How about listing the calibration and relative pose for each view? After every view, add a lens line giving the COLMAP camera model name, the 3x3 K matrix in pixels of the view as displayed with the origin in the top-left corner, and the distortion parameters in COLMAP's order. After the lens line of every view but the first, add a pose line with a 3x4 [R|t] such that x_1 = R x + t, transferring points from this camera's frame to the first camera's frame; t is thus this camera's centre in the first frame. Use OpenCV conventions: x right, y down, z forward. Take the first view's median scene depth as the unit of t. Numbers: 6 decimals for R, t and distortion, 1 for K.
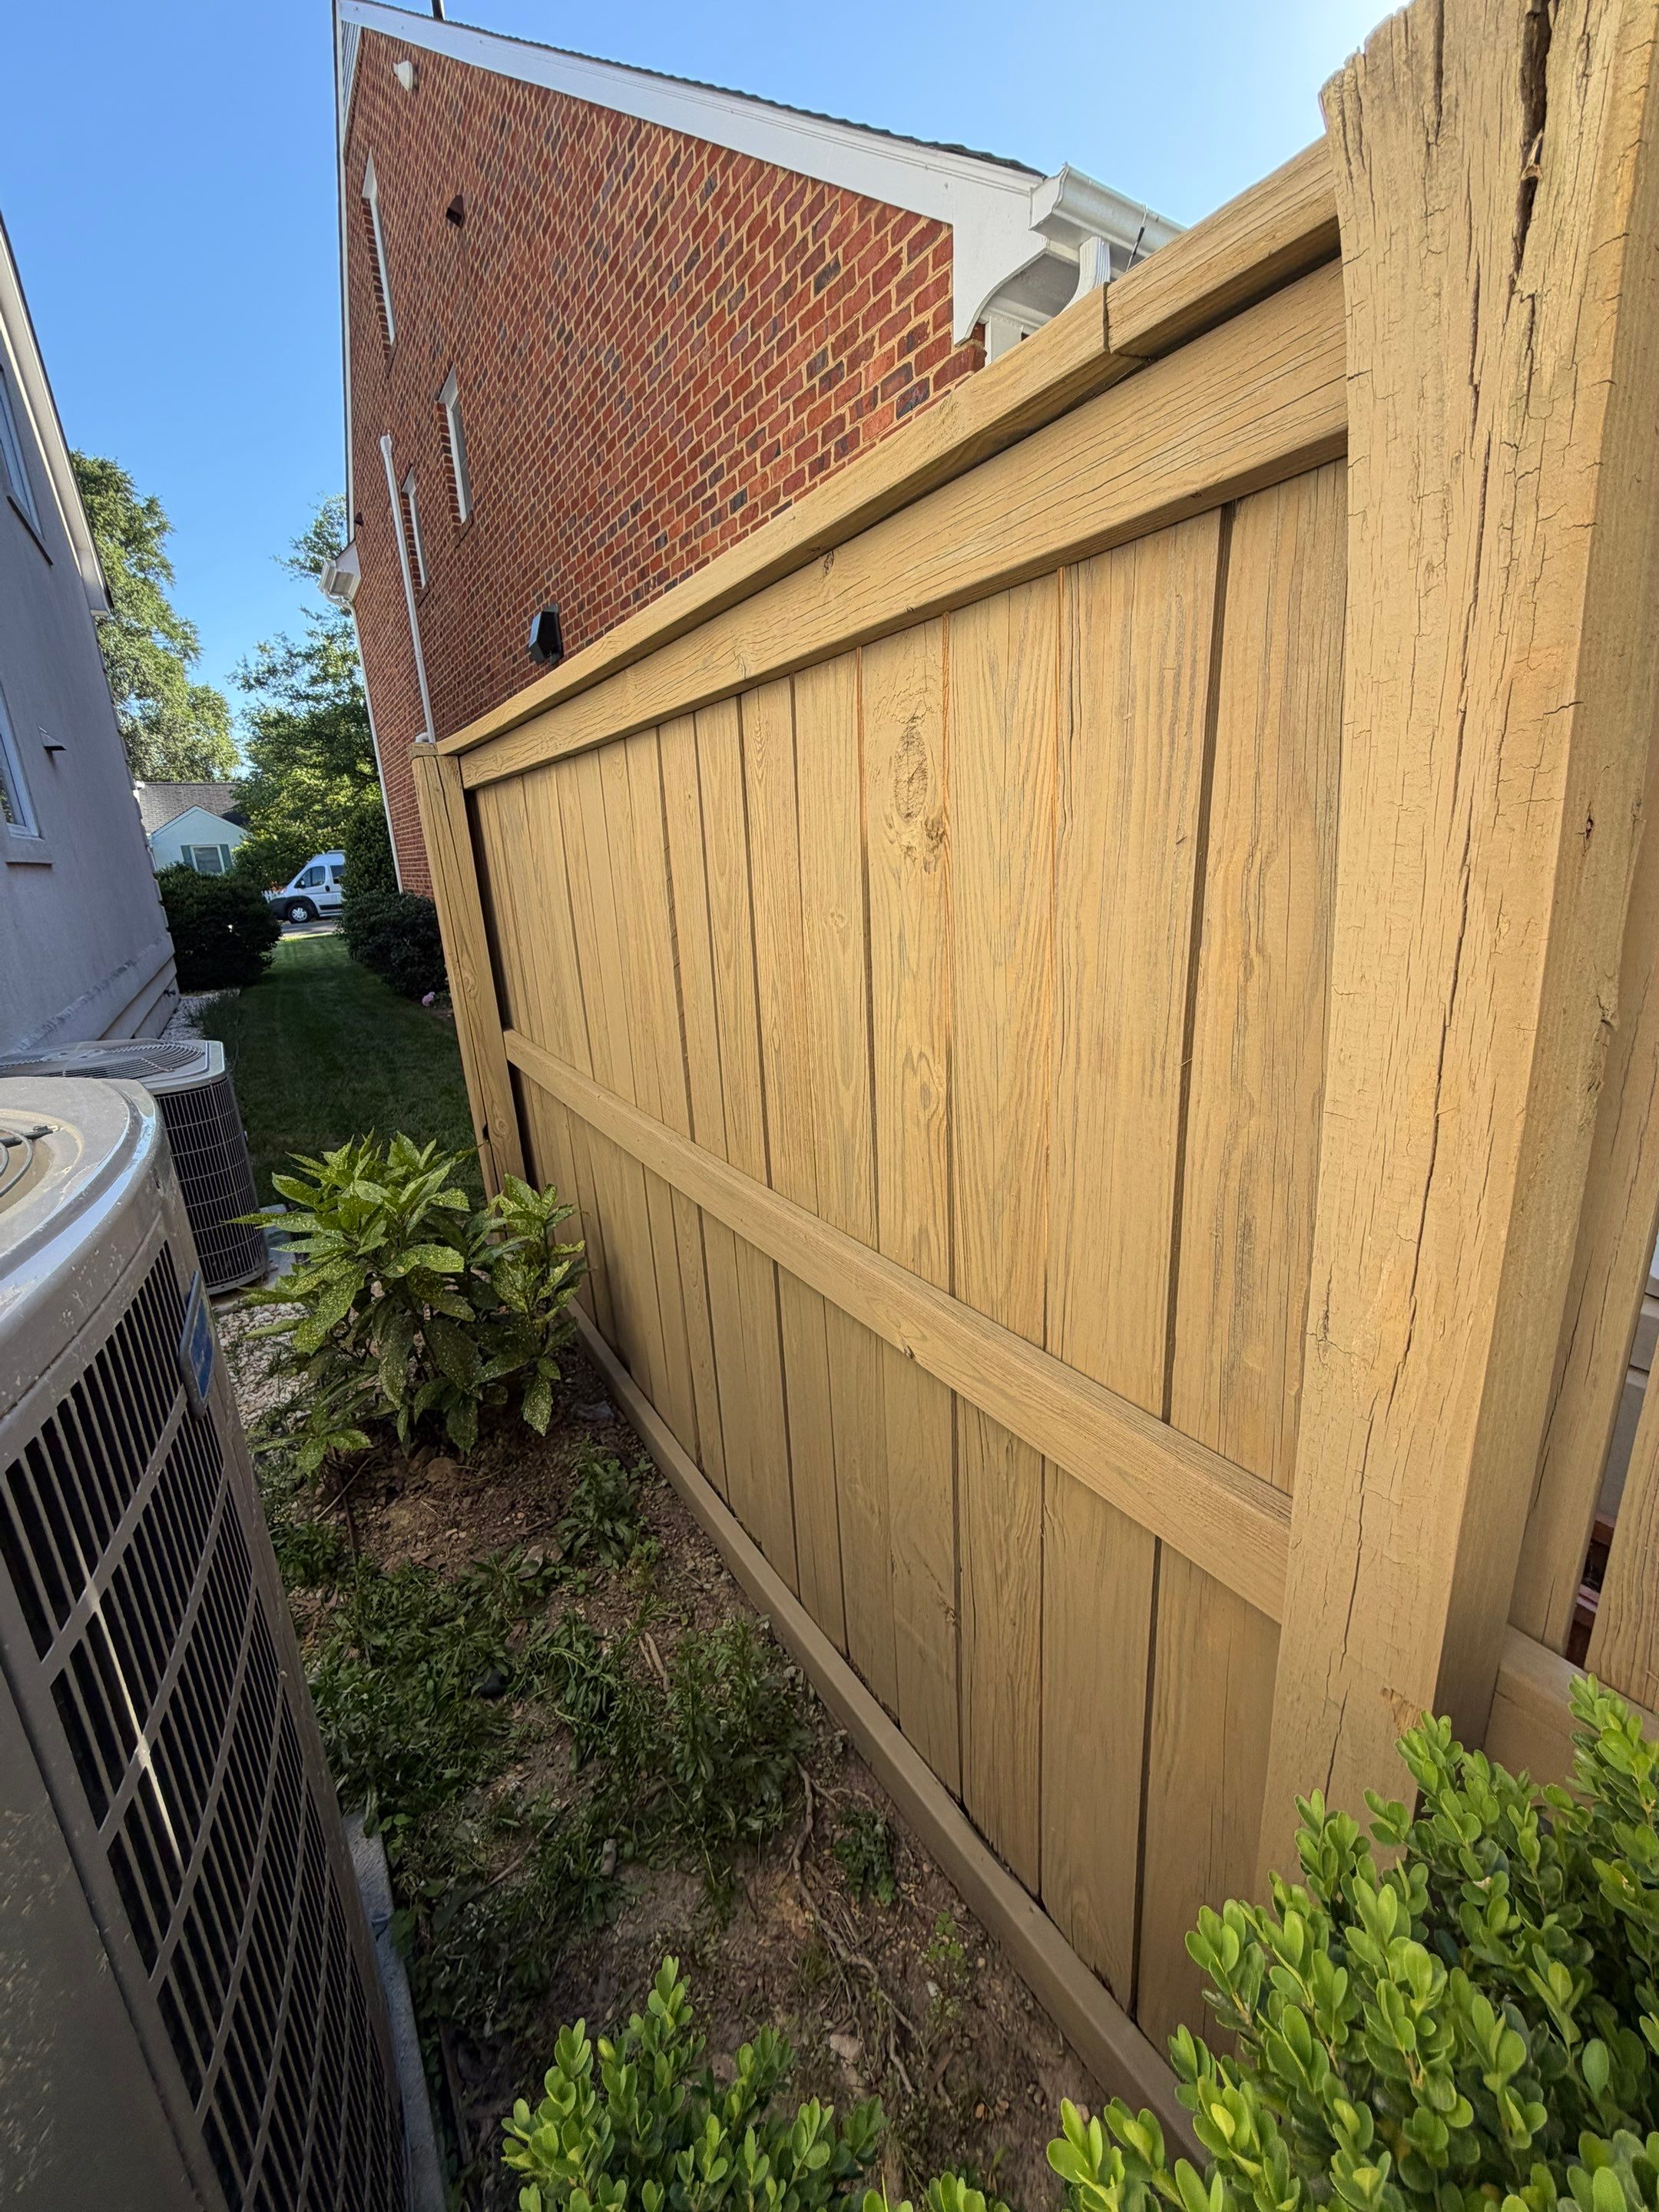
lens RADIAL K [[883.0, 0, 827.2], [0, 883.0, 1092.8], [0, 0, 1]] dist [0.003322, -0.000544]
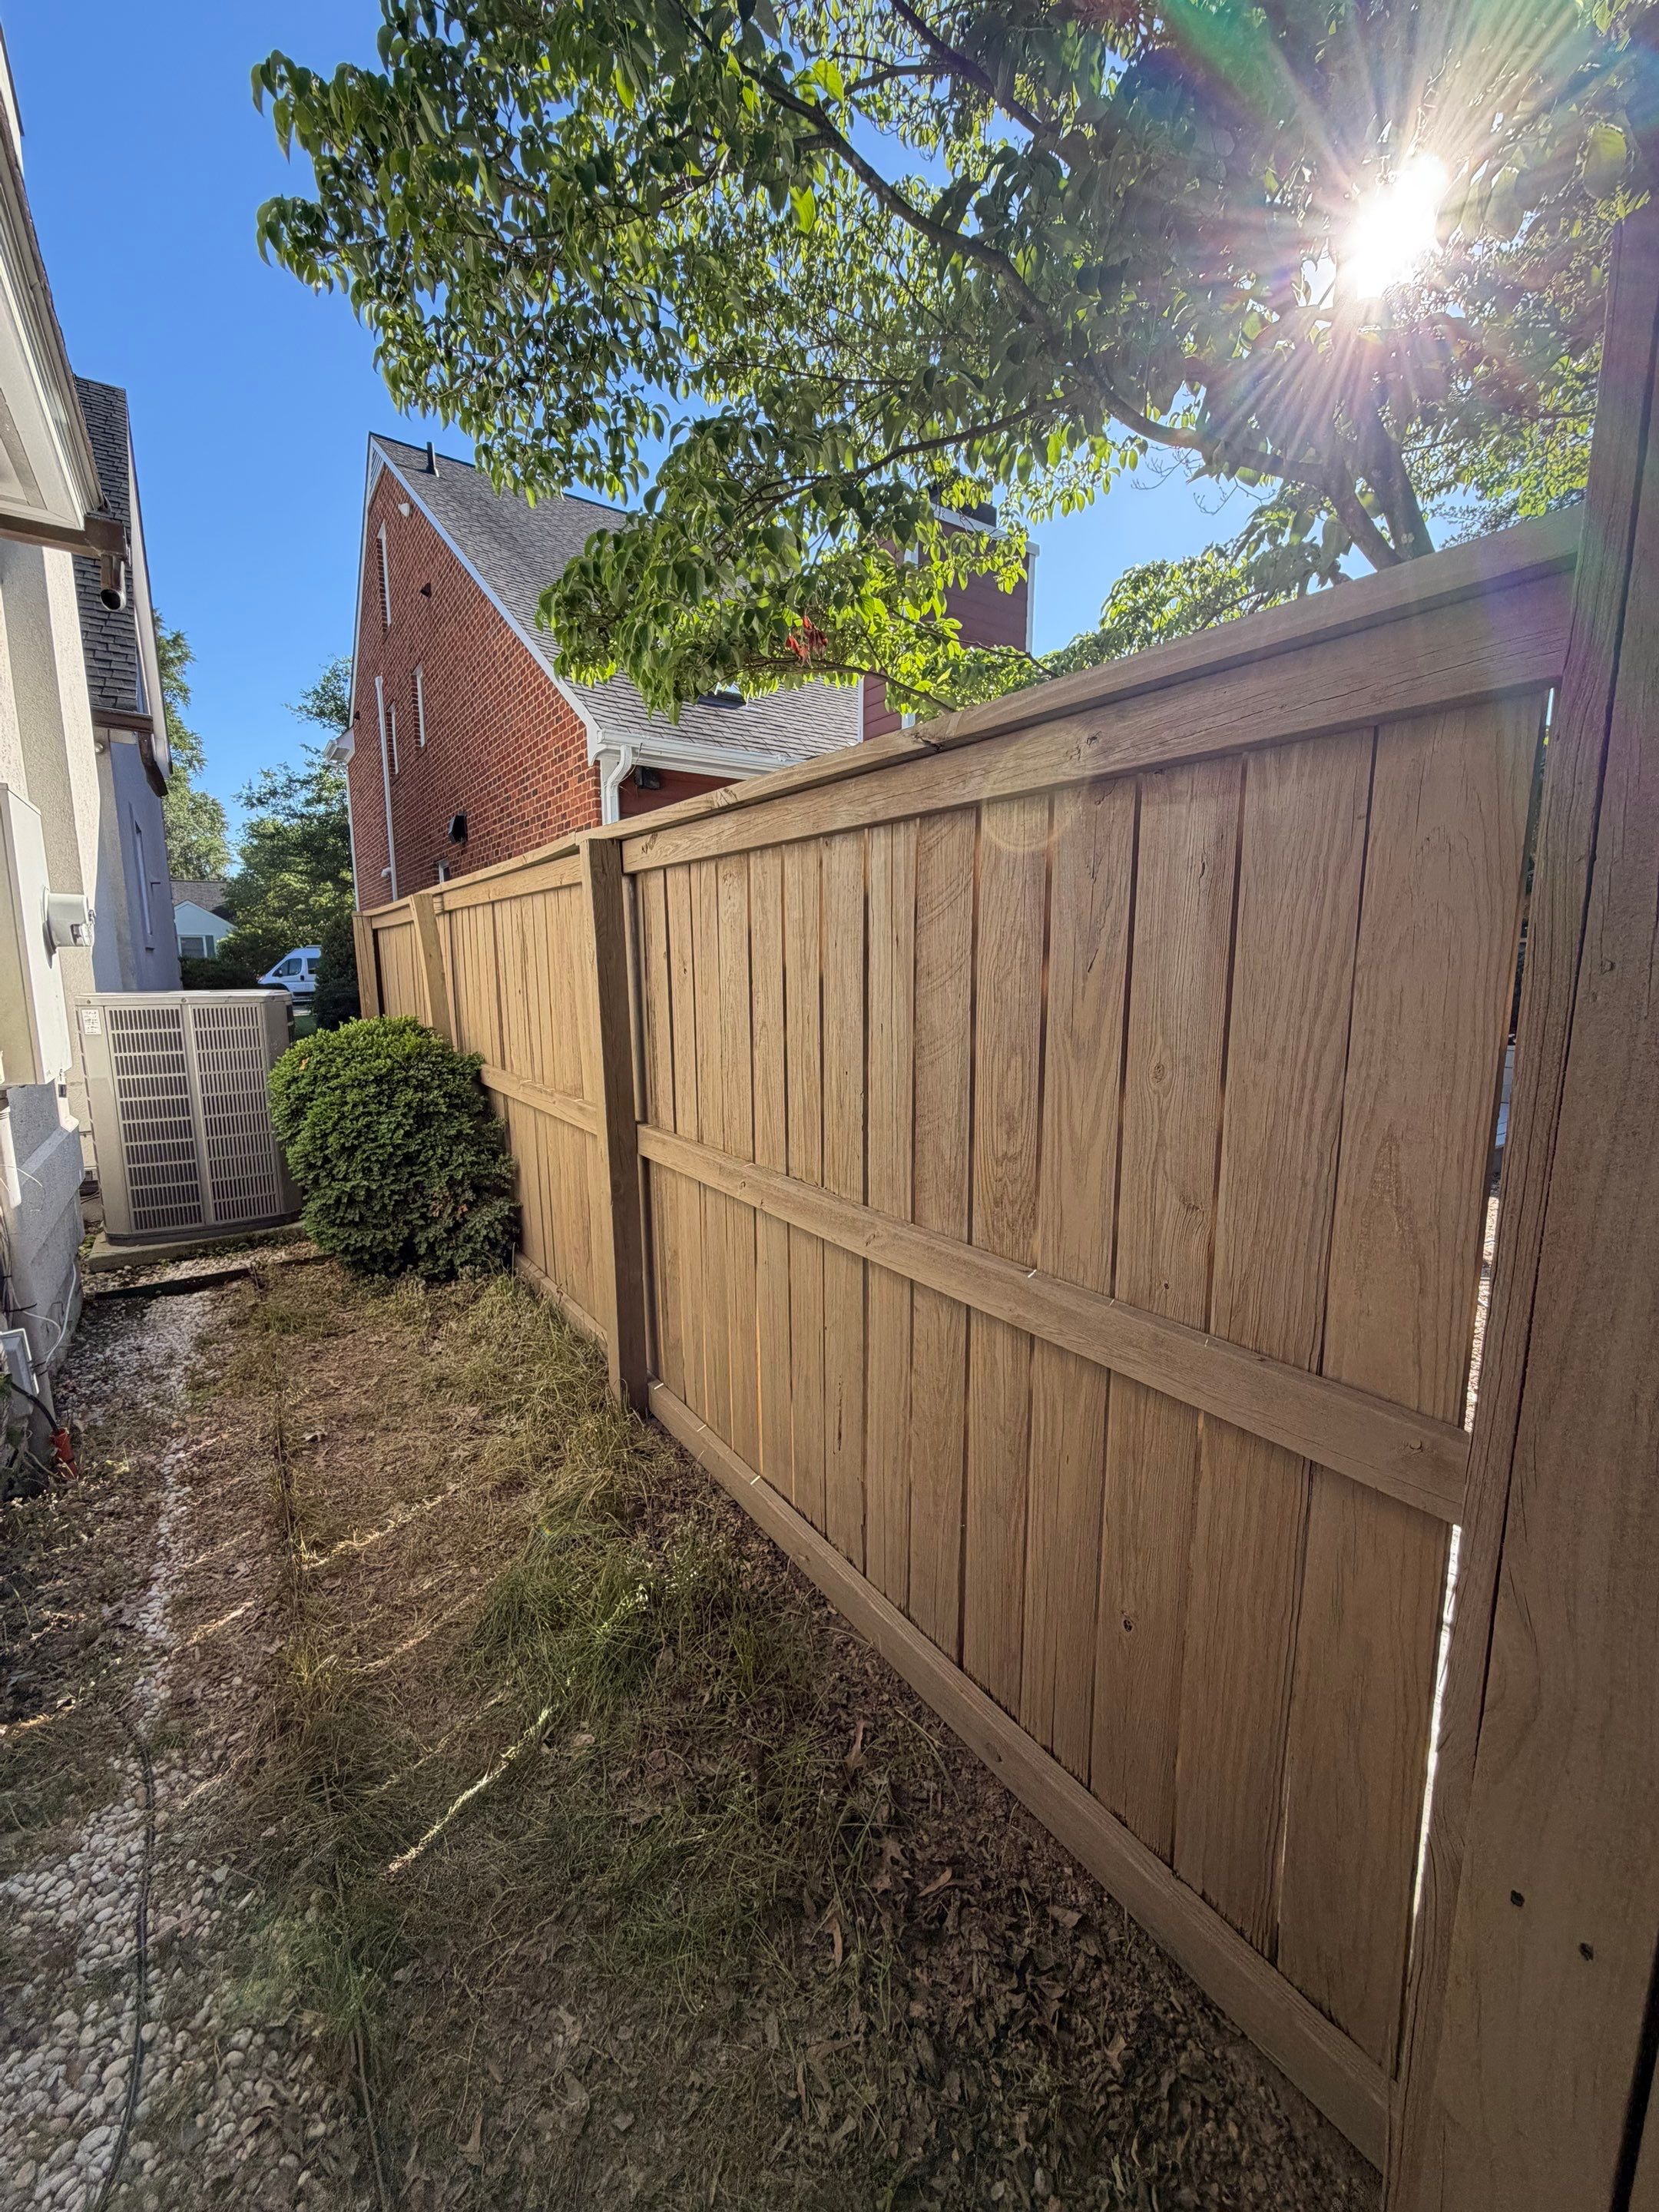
lens RADIAL K [[897.4, 0, 823.4], [0, 897.4, 1110.9], [0, 0, 1]] dist [-0.000913, -0.000361]
pose [[0.998836, 0.039759, 0.027312, 0.079310], [-0.036570, 0.993397, -0.108742, 0.040292], [-0.031455, 0.107617, 0.993695, -0.149719]]
